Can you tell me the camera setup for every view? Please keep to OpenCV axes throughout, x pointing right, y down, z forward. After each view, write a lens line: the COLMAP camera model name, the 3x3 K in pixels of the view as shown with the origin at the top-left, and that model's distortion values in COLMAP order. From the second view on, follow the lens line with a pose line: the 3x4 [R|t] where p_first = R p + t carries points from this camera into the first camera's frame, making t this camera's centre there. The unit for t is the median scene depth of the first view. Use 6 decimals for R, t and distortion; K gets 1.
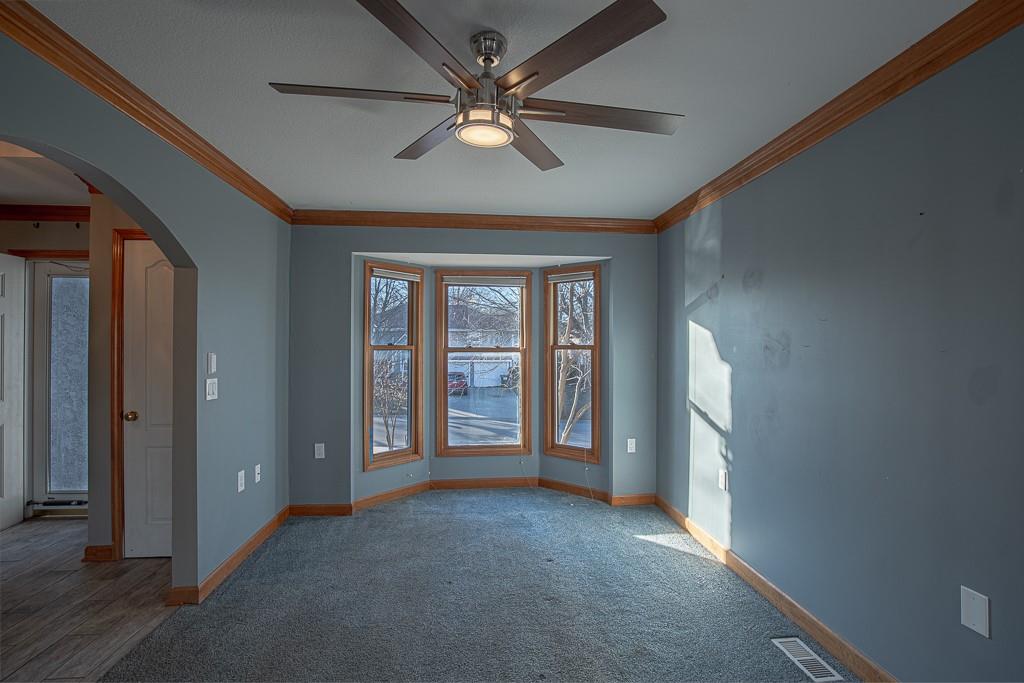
lens RADIAL K [[469.3, 0, 534.2], [0, 469.3, 339.2], [0, 0, 1]] dist [-0.021911, 0.003777]
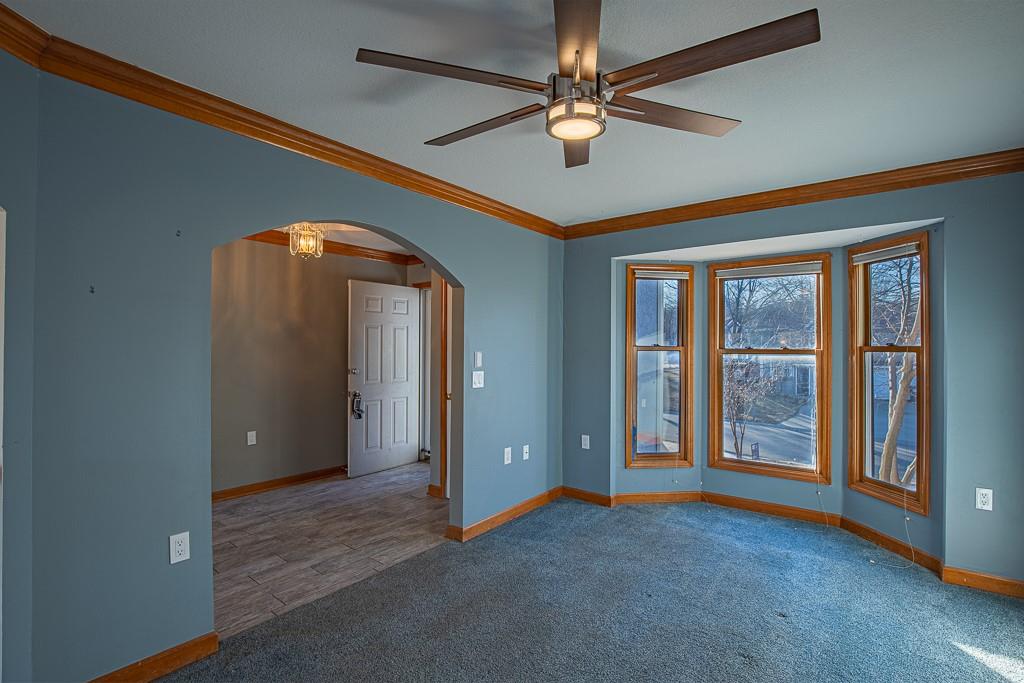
lens RADIAL K [[469.3, 0, 507.3], [0, 469.3, 339.9], [0, 0, 1]] dist [-0.021911, 0.003777]
pose [[0.724745, -0.007914, -0.688971, 0.170242], [0.006331, 0.999968, -0.004827, 0.002675], [0.688988, -0.000863, 0.724772, 0.073355]]
